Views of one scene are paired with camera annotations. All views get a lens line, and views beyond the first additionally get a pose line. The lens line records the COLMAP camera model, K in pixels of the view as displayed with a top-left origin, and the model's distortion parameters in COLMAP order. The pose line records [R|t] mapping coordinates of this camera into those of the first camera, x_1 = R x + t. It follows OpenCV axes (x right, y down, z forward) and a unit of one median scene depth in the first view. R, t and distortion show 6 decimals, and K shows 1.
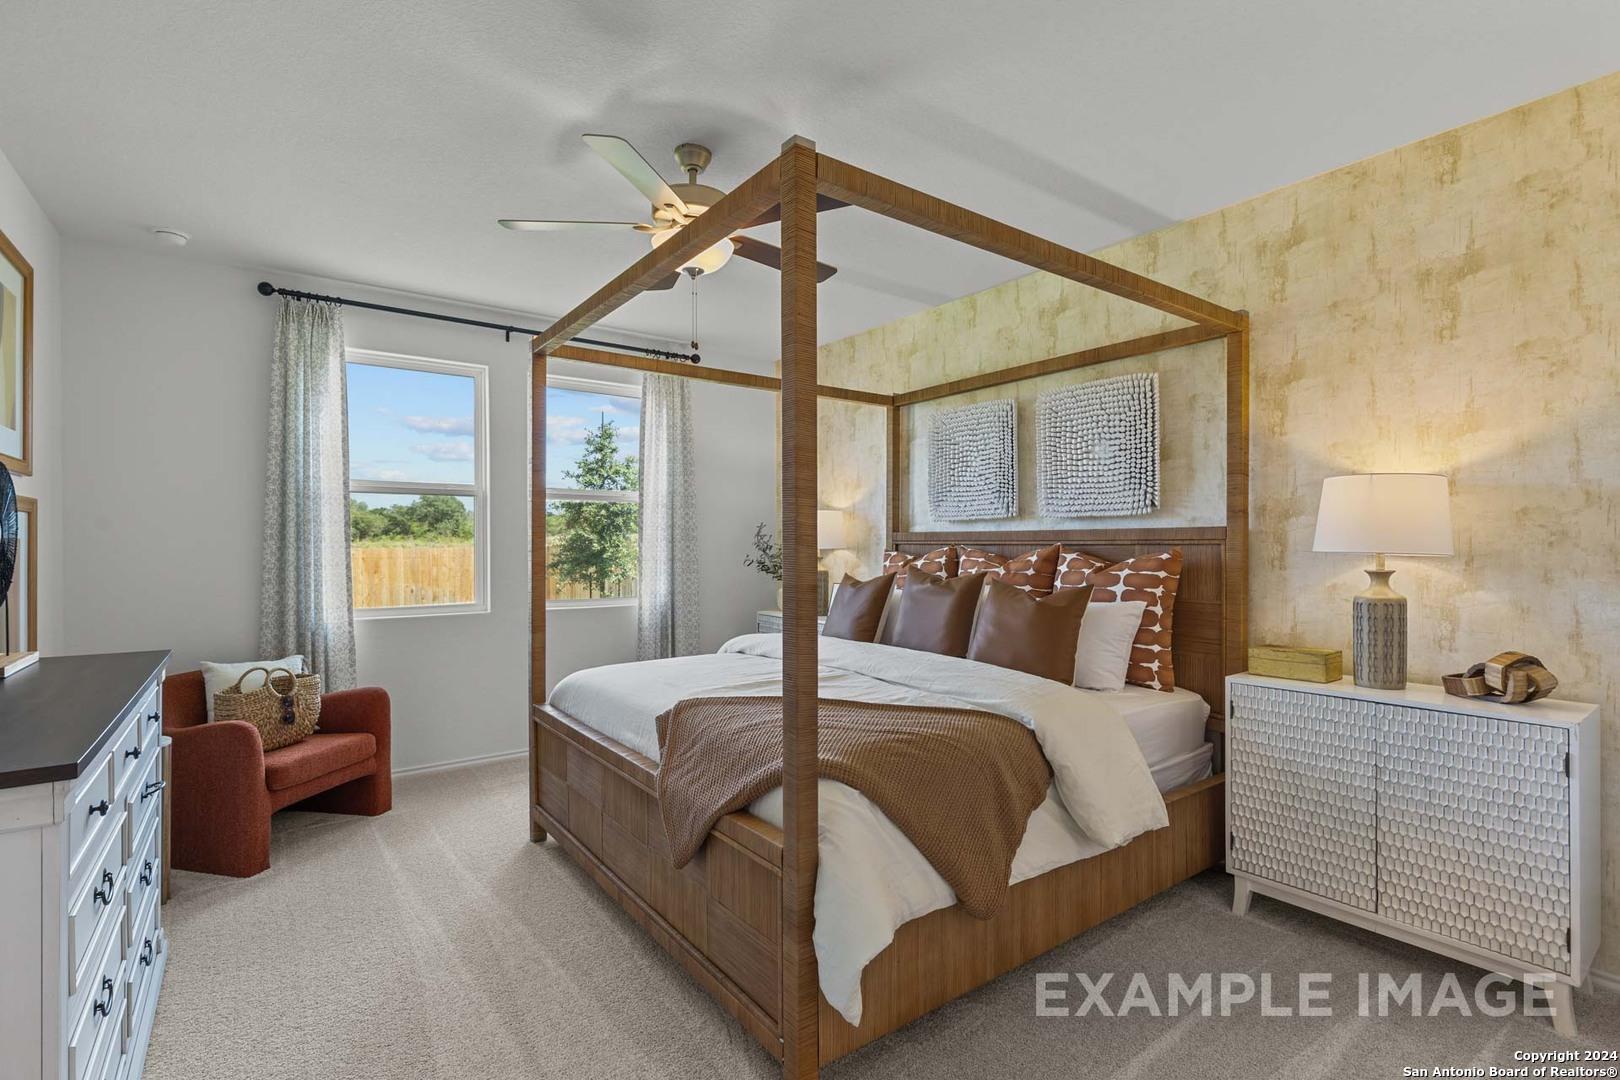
lens RADIAL K [[763.1, 0, 839.6], [0, 763.1, 535.7], [0, 0, 1]] dist [0.004318, 0.000381]
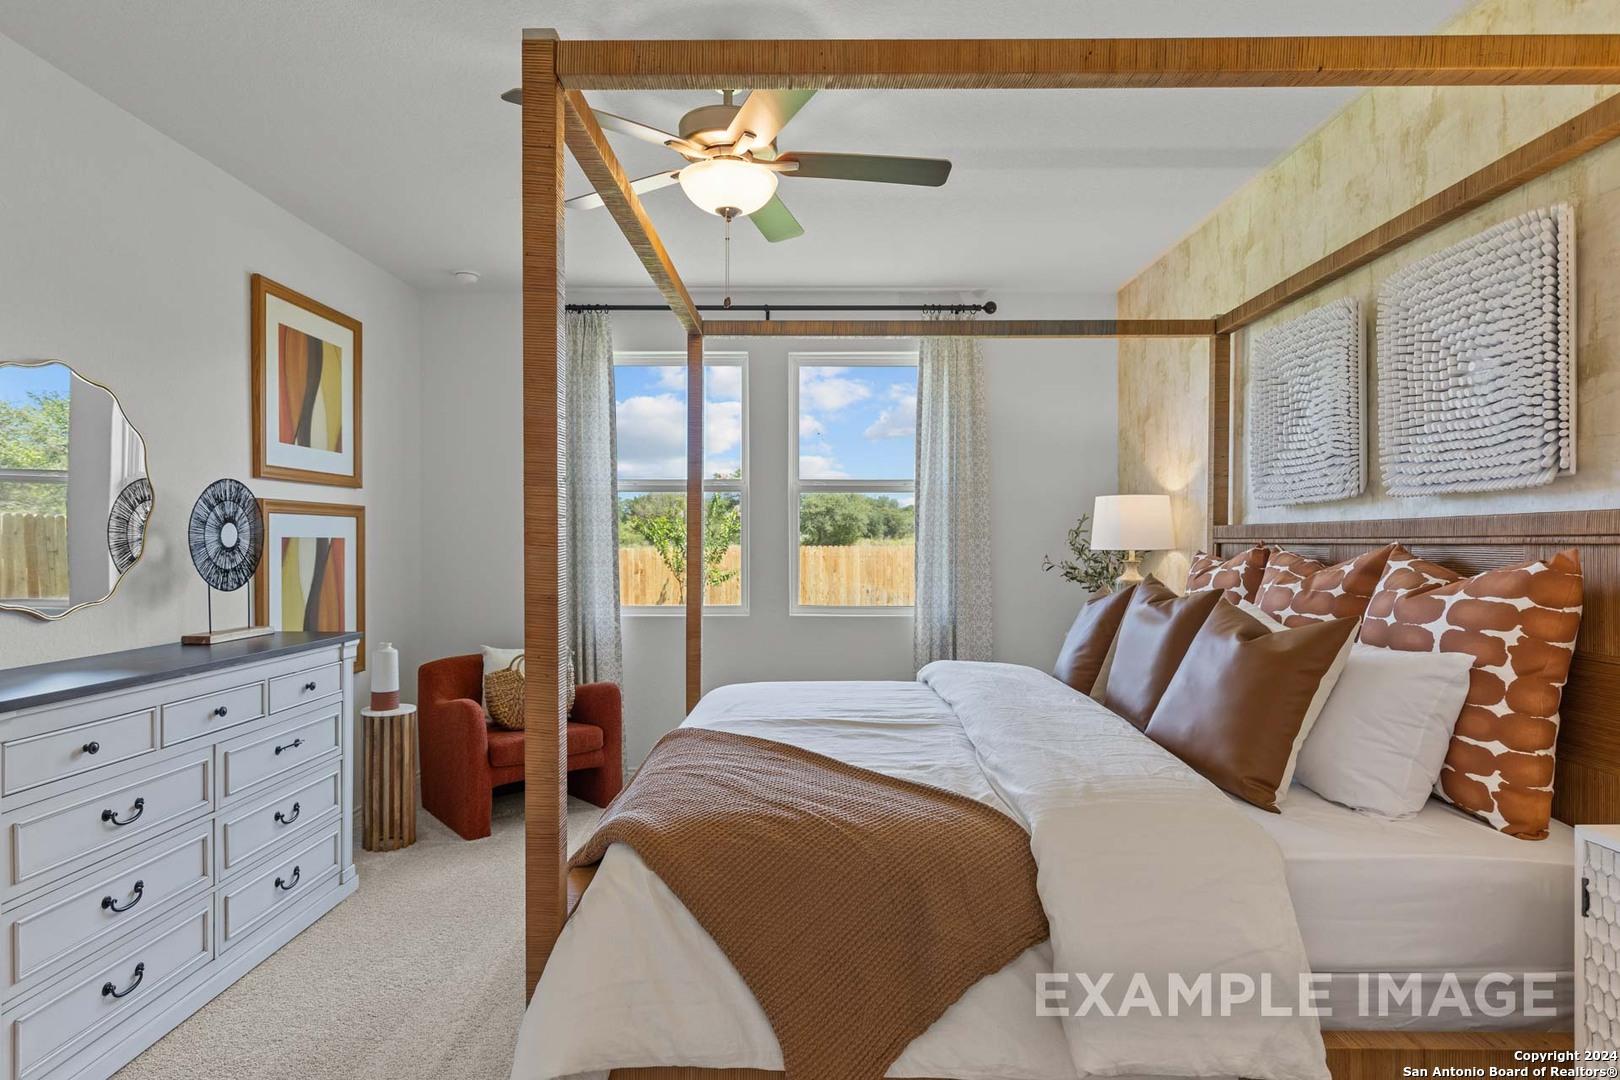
lens RADIAL K [[919.0, 0, 810.0], [0, 919.0, 540.0], [0, 0, 1]] dist [0.016899, -0.001563]
pose [[0.793907, -0.000791, -0.608039, 0.359312], [0.005803, 0.999963, 0.006276, 0.001589], [0.608012, -0.008511, 0.793882, 0.193846]]
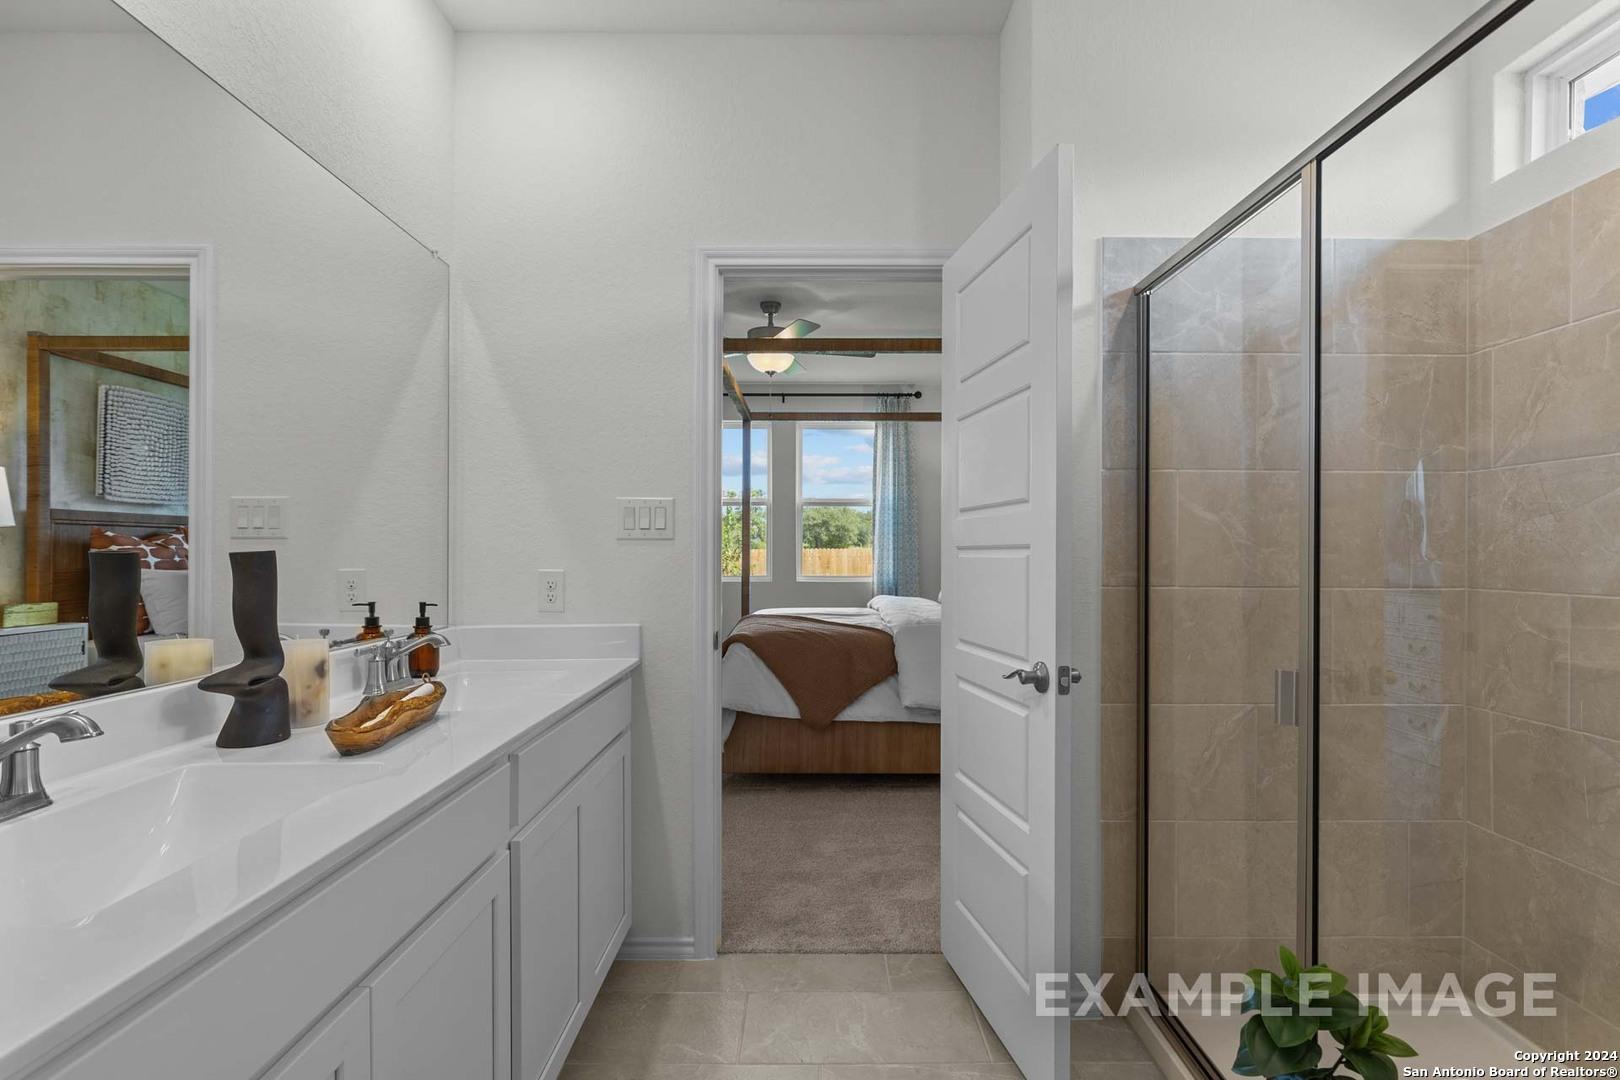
lens RADIAL K [[779.7, 0, 808.4], [0, 779.7, 551.8], [0, 0, 1]] dist [-0.000047, -0.000286]
pose [[0.793683, 0.003299, -0.608322, 0.706766], [0.004582, 0.999925, 0.011400, 0.030511], [0.608314, -0.011836, 0.793608, -0.261692]]
